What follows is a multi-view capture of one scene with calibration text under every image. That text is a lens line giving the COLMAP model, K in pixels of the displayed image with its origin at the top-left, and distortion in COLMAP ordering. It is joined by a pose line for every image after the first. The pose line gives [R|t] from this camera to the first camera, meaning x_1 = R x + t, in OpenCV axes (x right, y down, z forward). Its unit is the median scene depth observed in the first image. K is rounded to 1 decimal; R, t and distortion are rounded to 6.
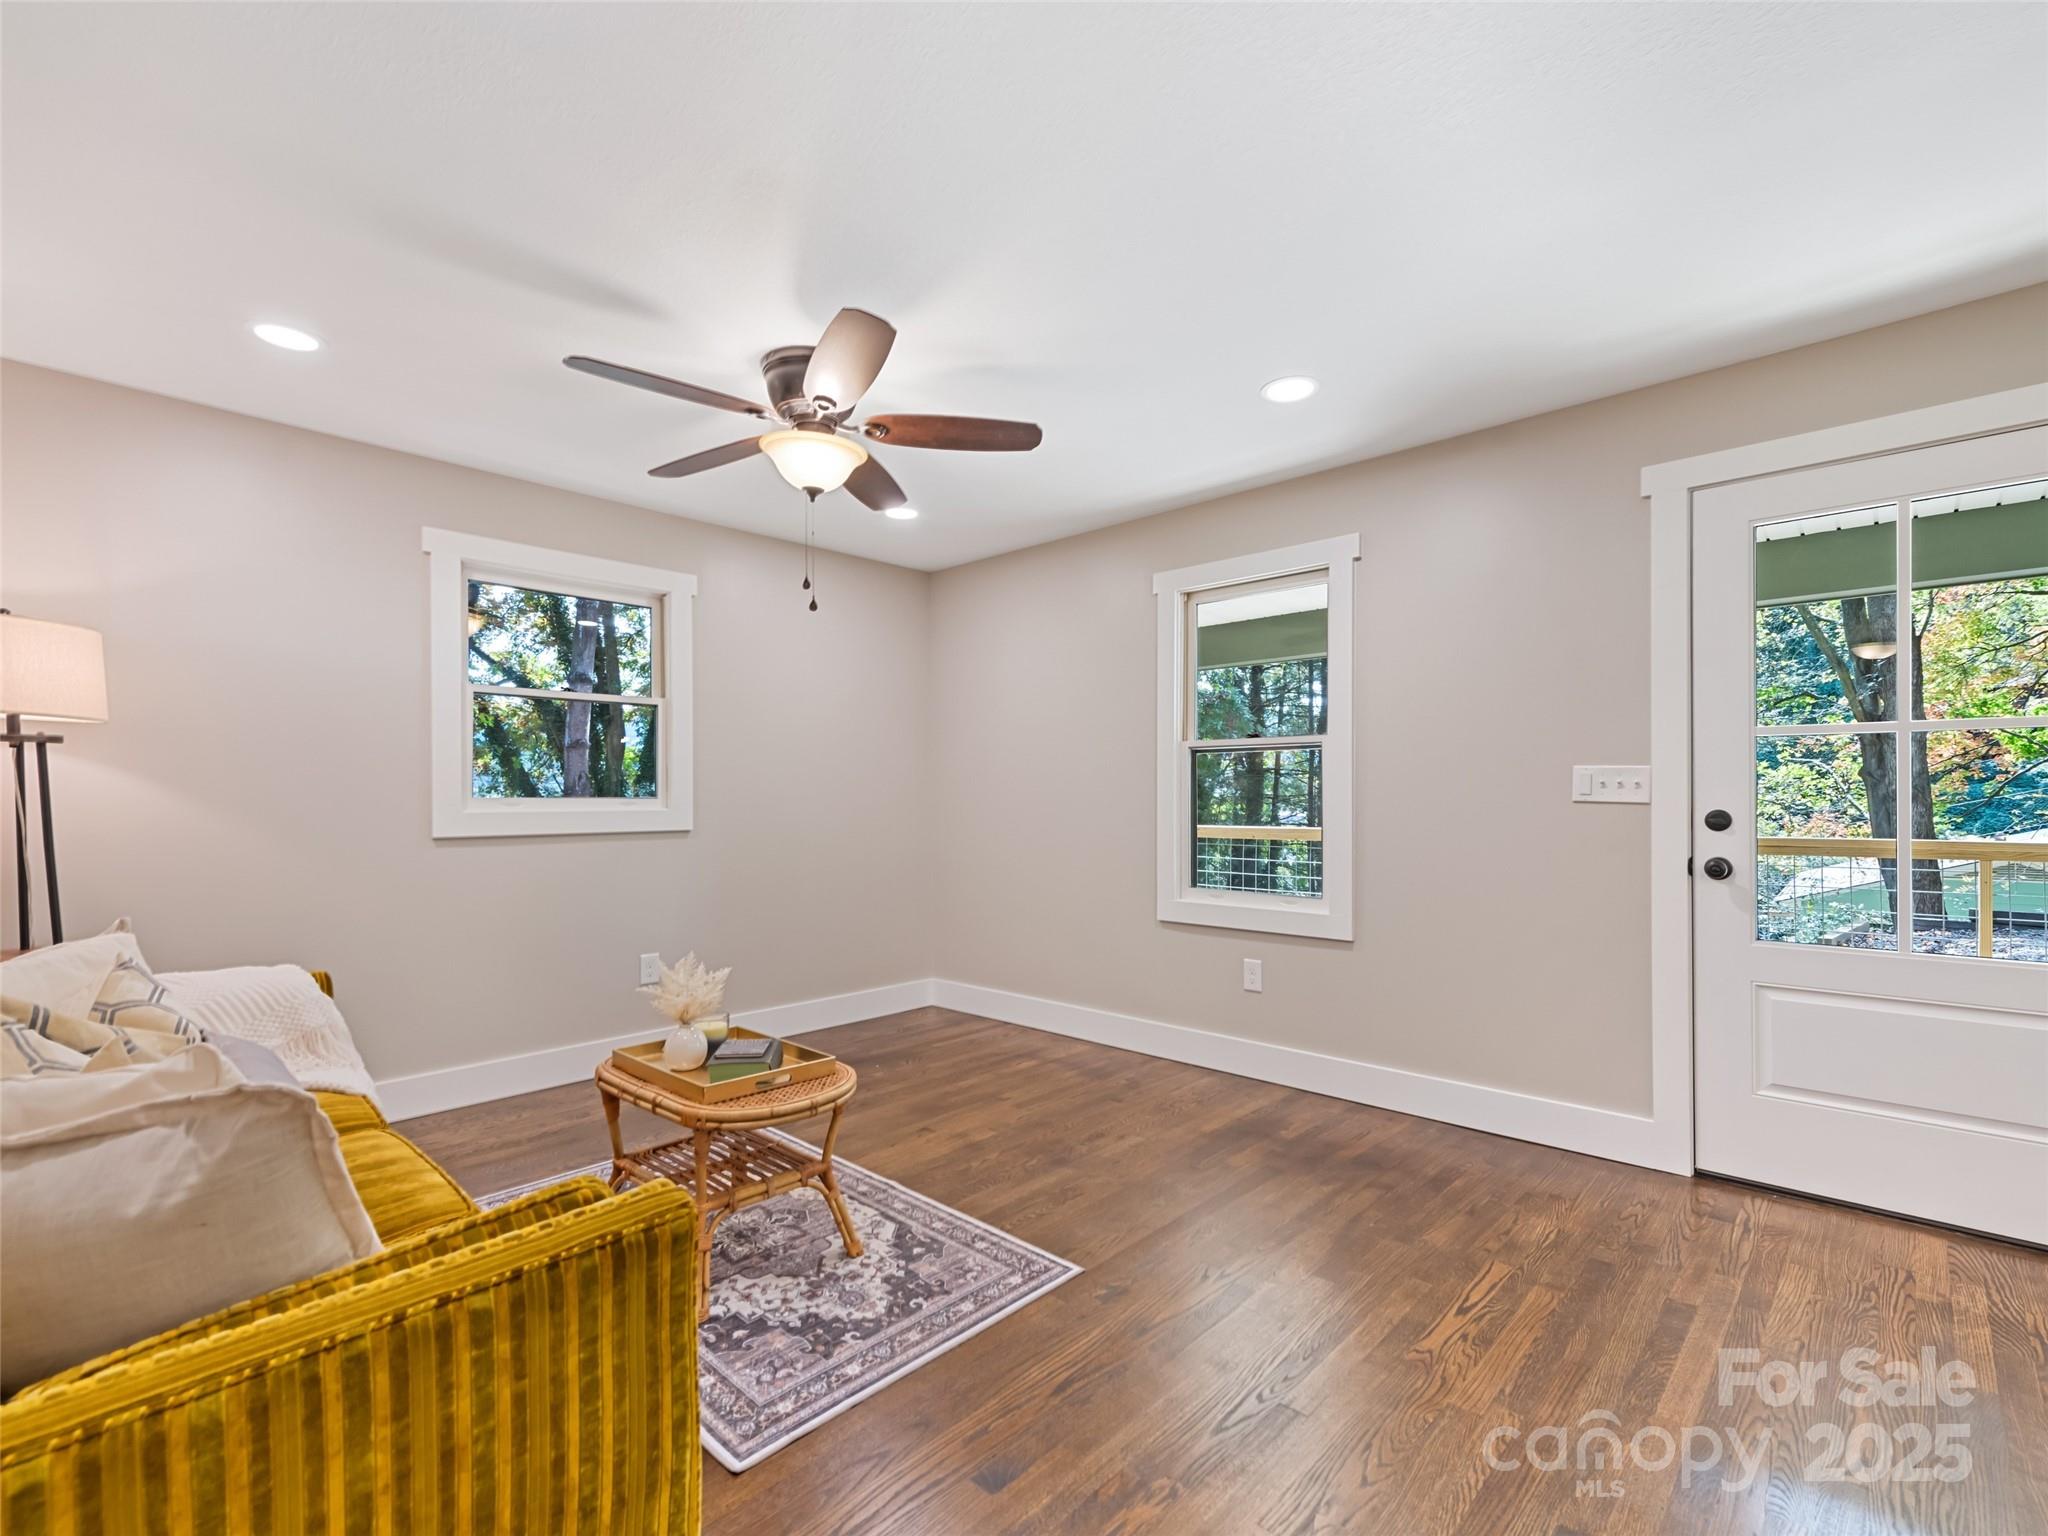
lens RADIAL K [[928.4, 0, 1036.5], [0, 928.4, 780.3], [0, 0, 1]] dist [0.012353, -0.000632]
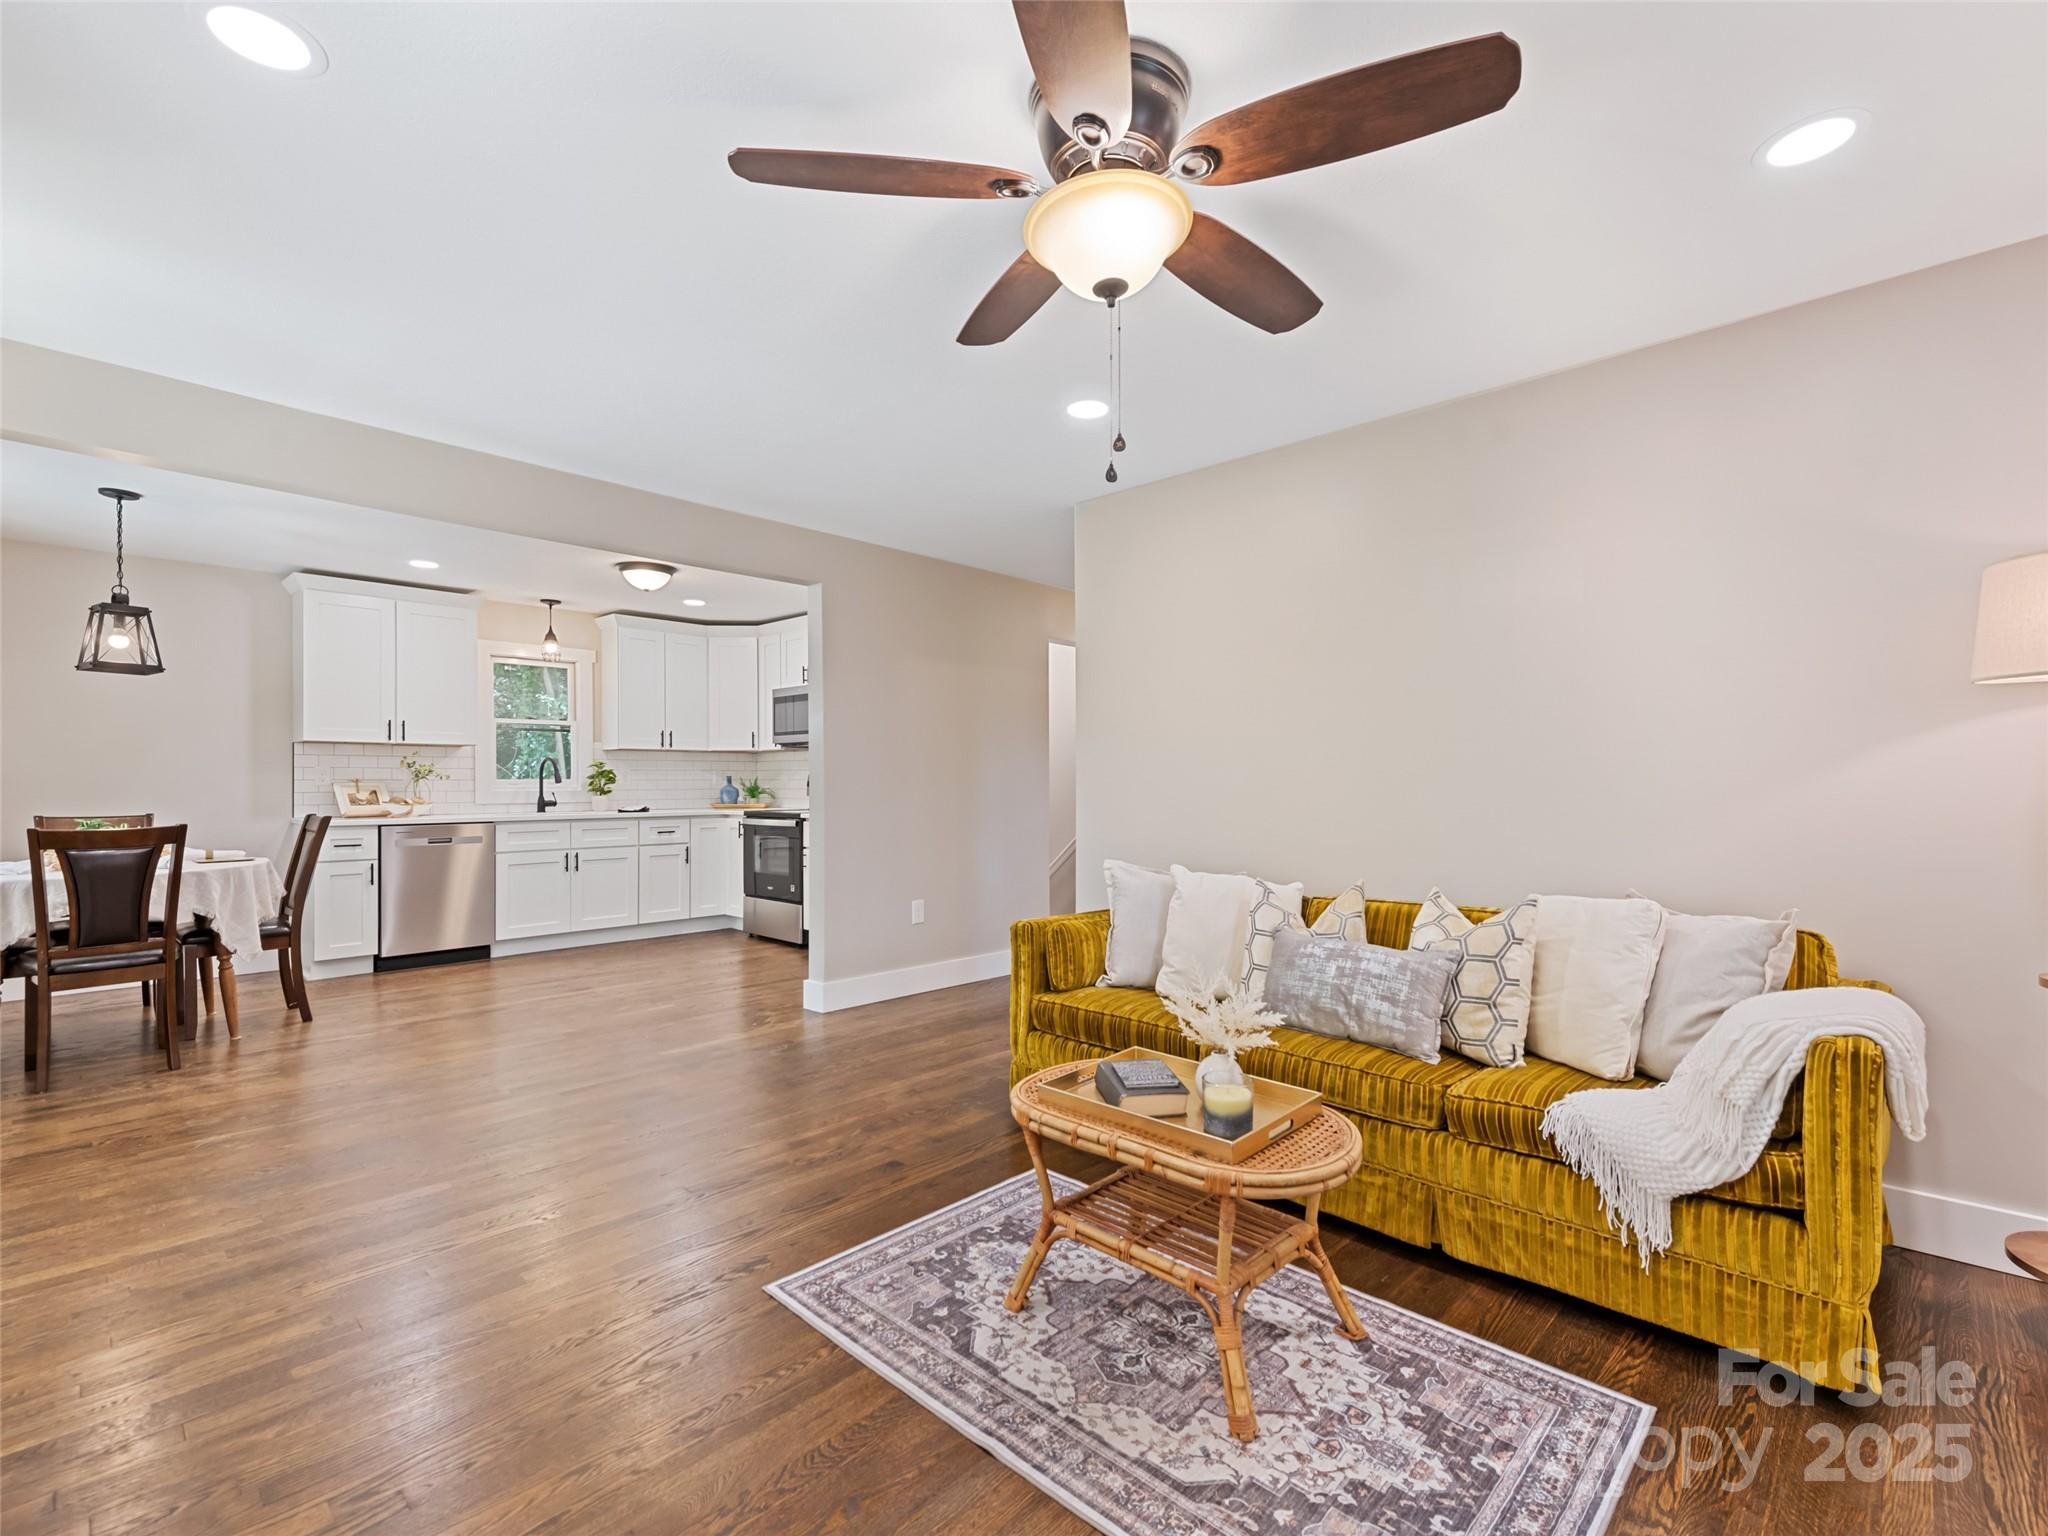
lens RADIAL K [[928.4, 0, 1036.5], [0, 928.4, 780.3], [0, 0, 1]] dist [0.012353, -0.000632]
pose [[-0.999989, 0.004709, 0.000470, -0.196093], [0.004702, 0.999880, -0.014772, 0.026961], [-0.000540, -0.014769, -0.999891, 1.685065]]
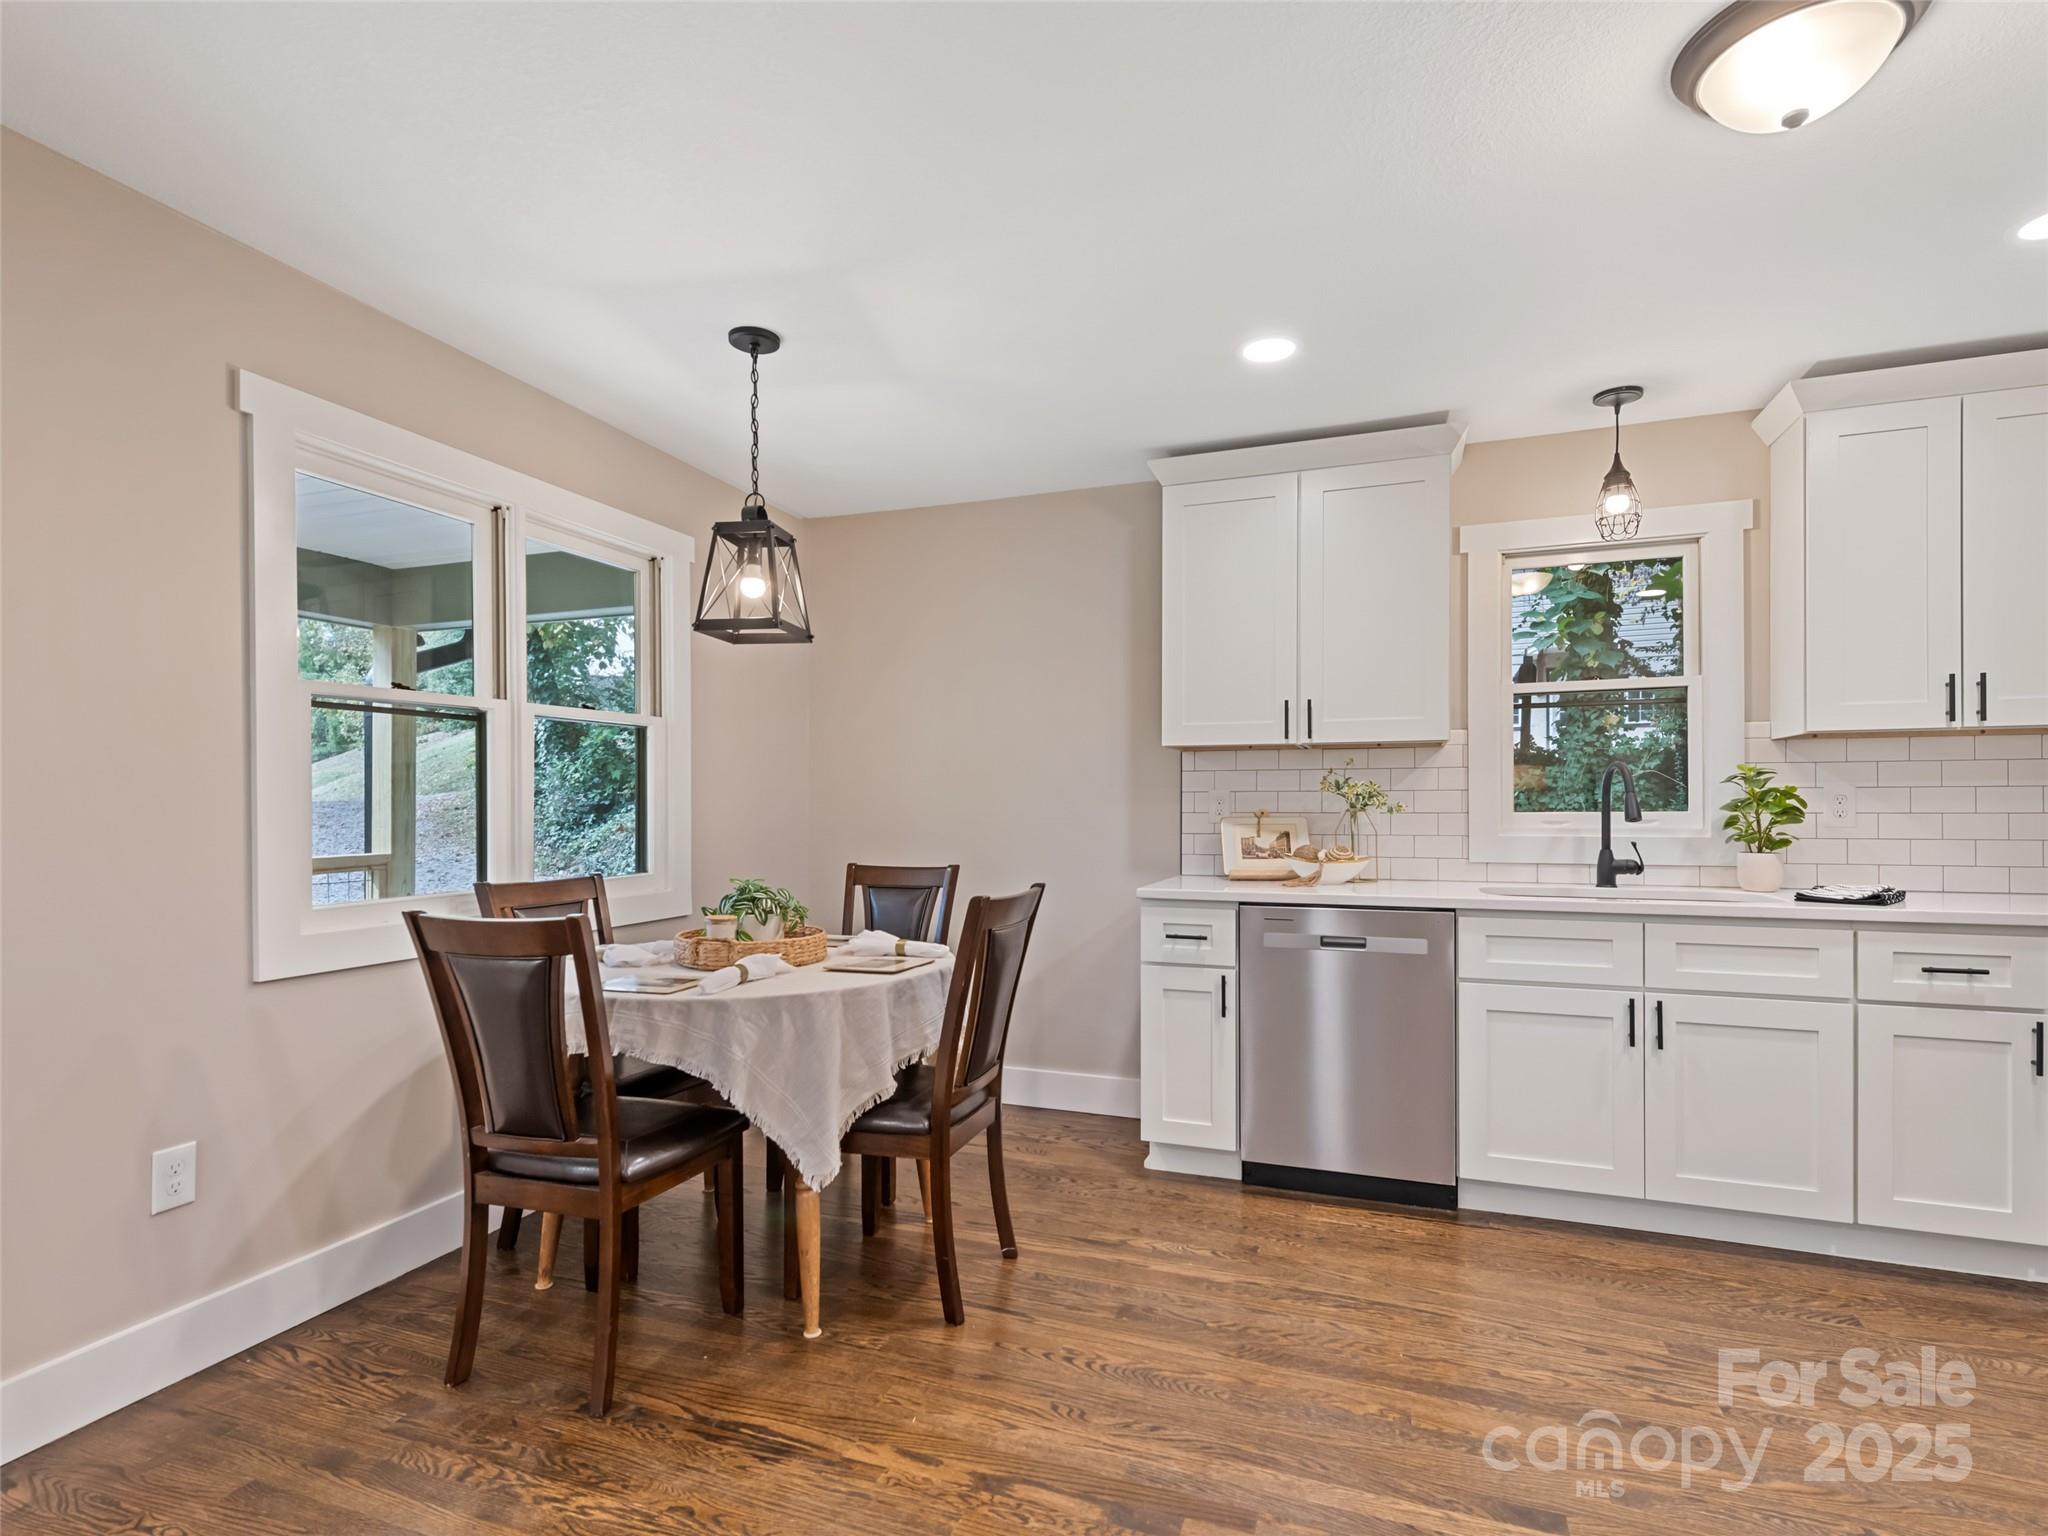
lens RADIAL K [[1019.7, 0, 1022.7], [0, 1019.7, 804.7], [0, 0, 1]] dist [0.018532, -0.009939]
pose [[-0.387561, 0.005886, 0.921825, 0.292604], [-0.009752, 0.999897, -0.010485, -0.008638], [-0.921793, -0.013053, -0.387464, 0.261306]]
